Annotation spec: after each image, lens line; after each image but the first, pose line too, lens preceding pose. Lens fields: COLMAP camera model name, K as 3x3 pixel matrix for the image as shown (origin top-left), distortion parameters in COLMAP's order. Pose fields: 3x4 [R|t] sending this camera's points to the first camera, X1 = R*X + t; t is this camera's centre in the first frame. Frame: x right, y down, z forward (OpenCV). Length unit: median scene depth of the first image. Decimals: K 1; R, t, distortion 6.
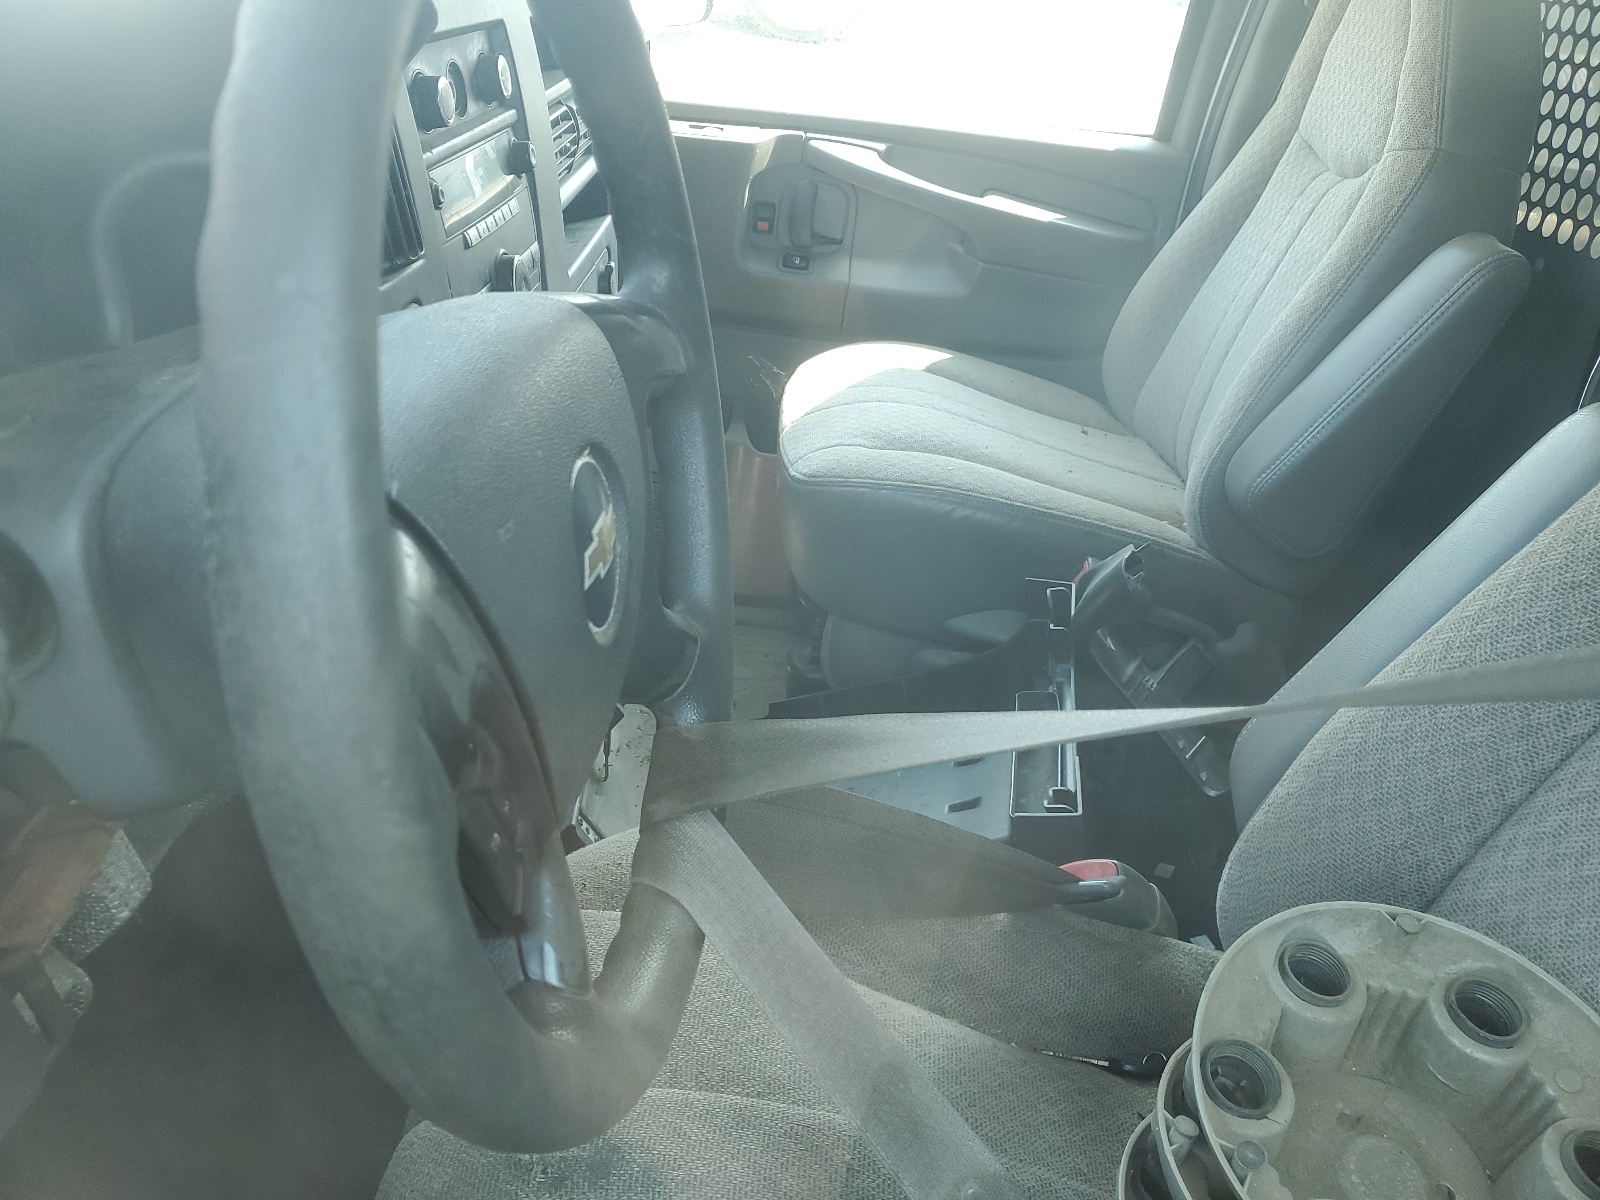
lens RADIAL K [[1213.7, 0, 801.6], [0, 1213.7, 594.6], [0, 0, 1]] dist [-0.042044, -0.001808]
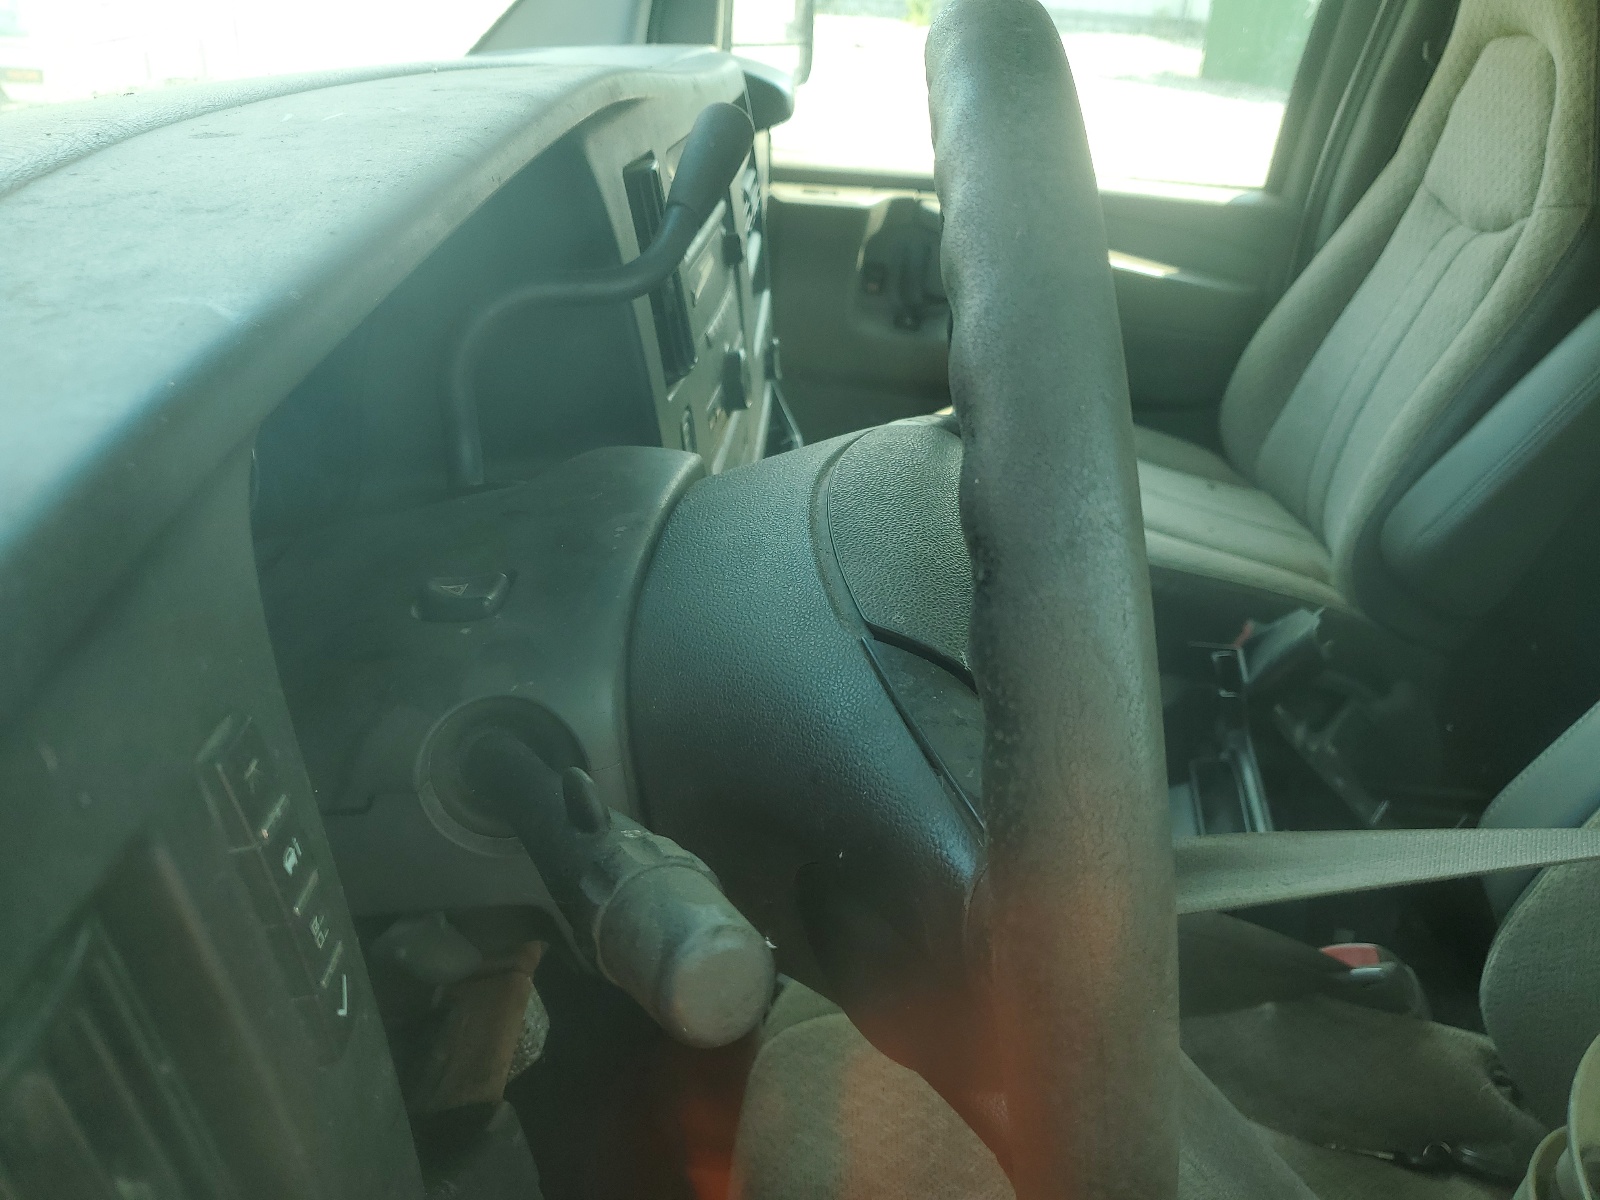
lens RADIAL K [[1213.7, 0, 797.2], [0, 1213.7, 601.5], [0, 0, 1]] dist [-0.042044, -0.001808]
pose [[0.999576, -0.018292, -0.022644, -0.104481], [0.017708, 0.999513, -0.025704, -0.025178], [0.023103, 0.025292, 0.999413, 0.000133]]
